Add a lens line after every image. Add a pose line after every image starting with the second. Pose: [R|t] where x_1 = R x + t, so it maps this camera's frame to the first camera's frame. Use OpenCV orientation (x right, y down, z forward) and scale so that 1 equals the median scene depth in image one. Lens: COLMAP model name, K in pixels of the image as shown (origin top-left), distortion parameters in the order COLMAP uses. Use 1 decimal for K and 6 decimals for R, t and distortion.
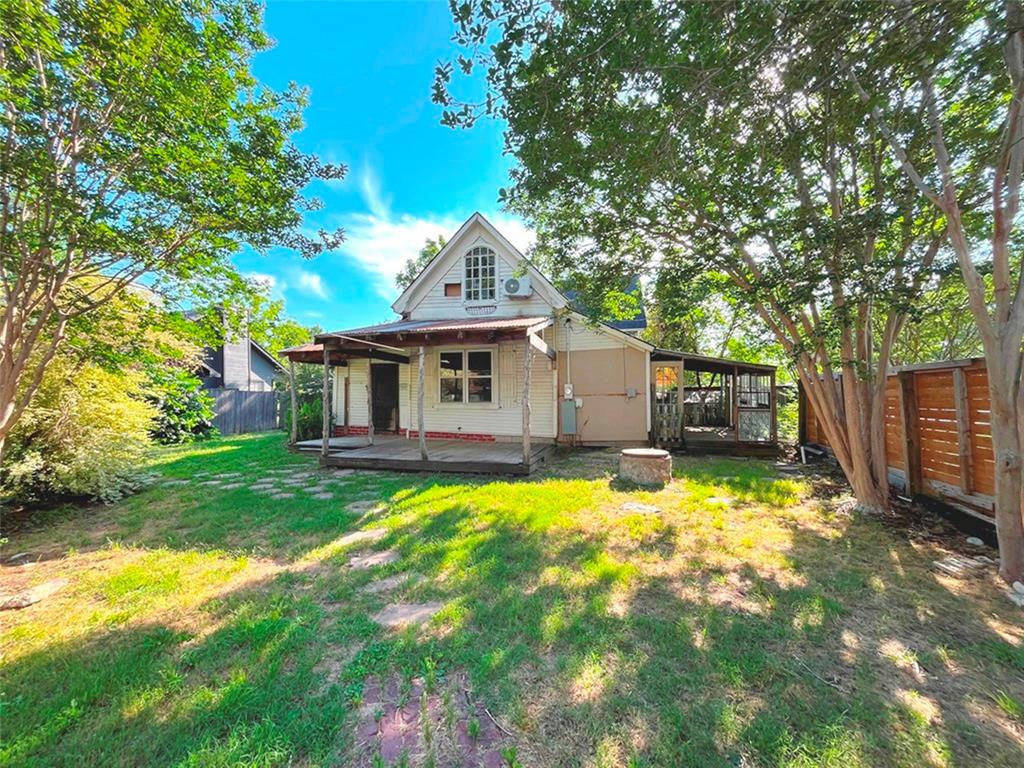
lens RADIAL K [[412.2, 0, 514.5], [0, 412.2, 386.9], [0, 0, 1]] dist [-0.019153, -0.000370]
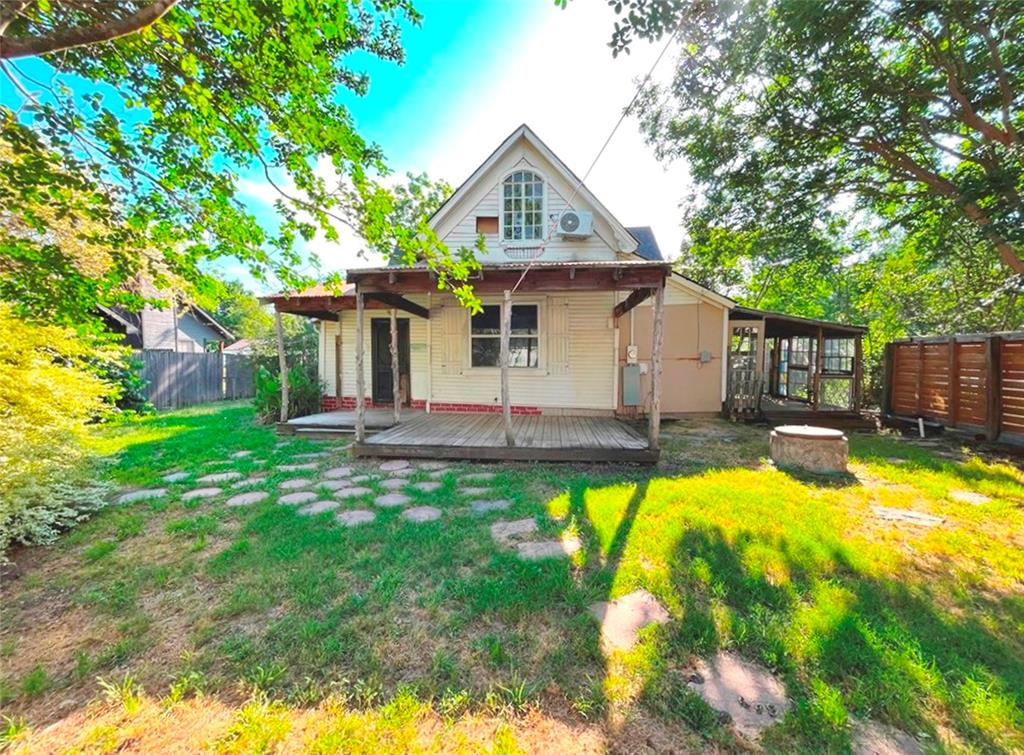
lens RADIAL K [[421.6, 0, 511.7], [0, 421.6, 377.2], [0, 0, 1]] dist [-0.003472, 0.000039]
pose [[0.989992, -0.000765, 0.141125, -0.221481], [-0.007828, 0.998148, 0.060328, 0.006518], [-0.140909, -0.060829, 0.988152, 0.178212]]
